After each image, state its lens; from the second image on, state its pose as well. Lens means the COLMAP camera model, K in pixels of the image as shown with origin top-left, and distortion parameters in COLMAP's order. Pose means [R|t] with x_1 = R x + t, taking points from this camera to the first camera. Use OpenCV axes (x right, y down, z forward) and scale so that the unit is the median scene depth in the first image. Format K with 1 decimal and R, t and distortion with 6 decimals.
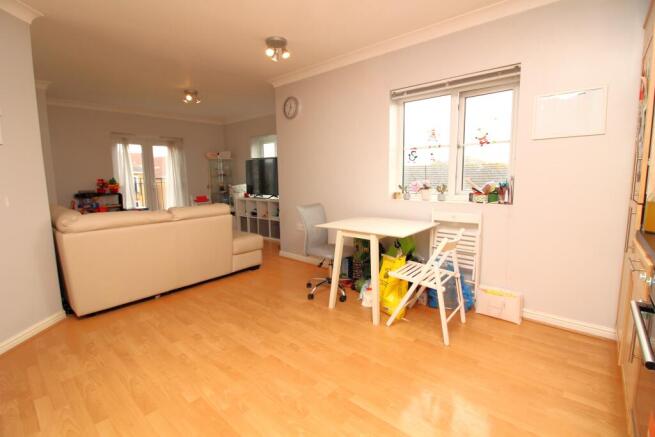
lens RADIAL K [[308.6, 0, 323.3], [0, 308.6, 220.4], [0, 0, 1]] dist [-0.039935, -0.000296]
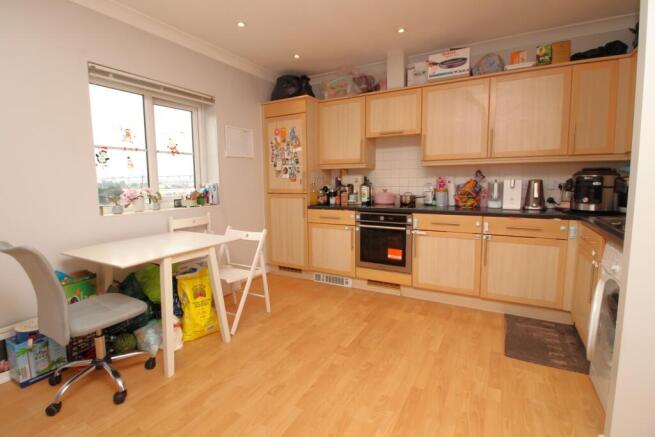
lens RADIAL K [[328.6, 0, 322.6], [0, 328.6, 216.5], [0, 0, 1]] dist [0.004658, -0.000479]
pose [[-0.238449, -0.093838, 0.966611, -0.736265], [0.143929, 0.980915, 0.130732, -0.108541], [-0.960430, 0.170297, -0.220392, 0.786621]]
